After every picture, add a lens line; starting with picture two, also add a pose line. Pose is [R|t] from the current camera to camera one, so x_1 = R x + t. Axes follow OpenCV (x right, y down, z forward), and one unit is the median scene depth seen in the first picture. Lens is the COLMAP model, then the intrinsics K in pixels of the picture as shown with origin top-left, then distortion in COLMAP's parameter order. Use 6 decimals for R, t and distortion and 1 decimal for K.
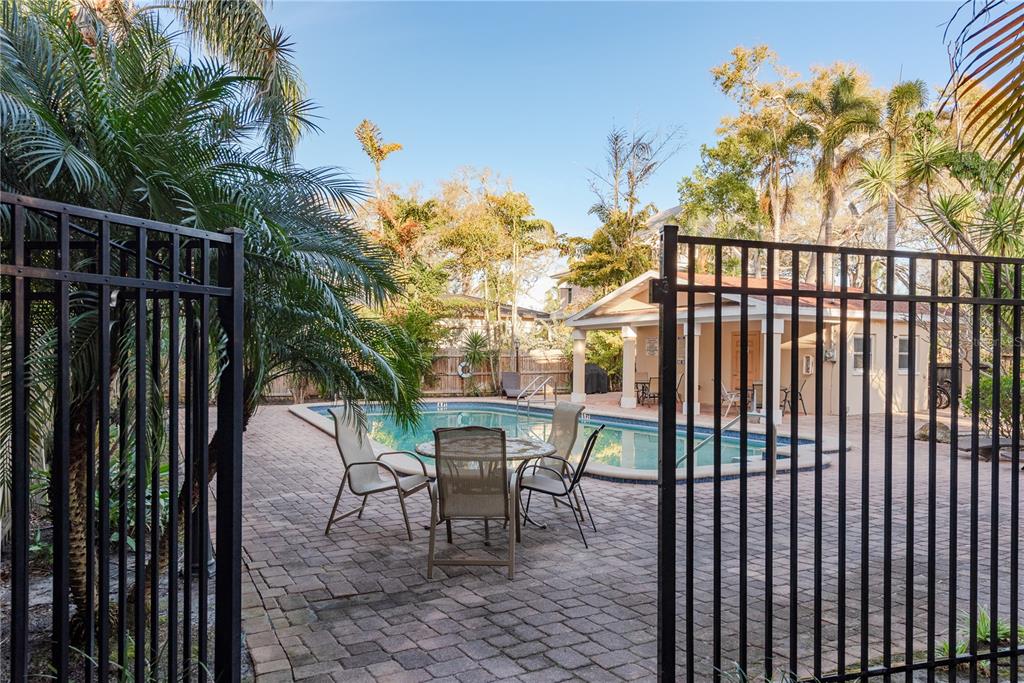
lens RADIAL K [[694.0, 0, 514.1], [0, 694.0, 349.8], [0, 0, 1]] dist [-0.030927, -0.001894]
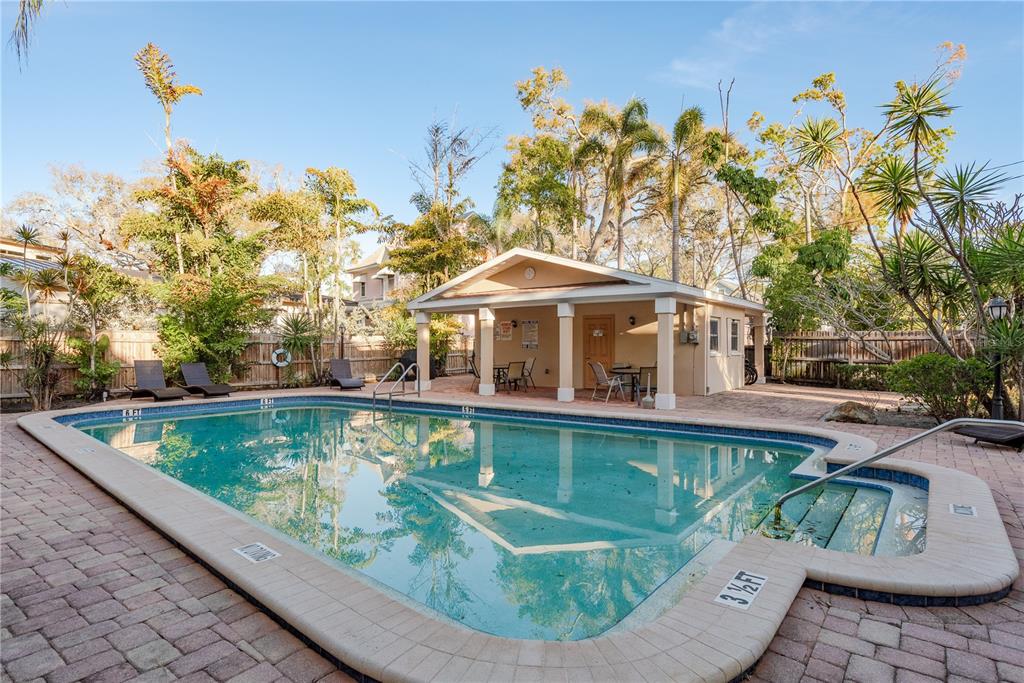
lens RADIAL K [[540.6, 0, 516.4], [0, 540.6, 339.4], [0, 0, 1]] dist [-0.002174, -0.003866]
pose [[0.918425, -0.001491, 0.395591, -0.066644], [0.003174, 0.999988, -0.003600, 0.008423], [-0.395582, 0.004562, 0.918420, 0.239069]]
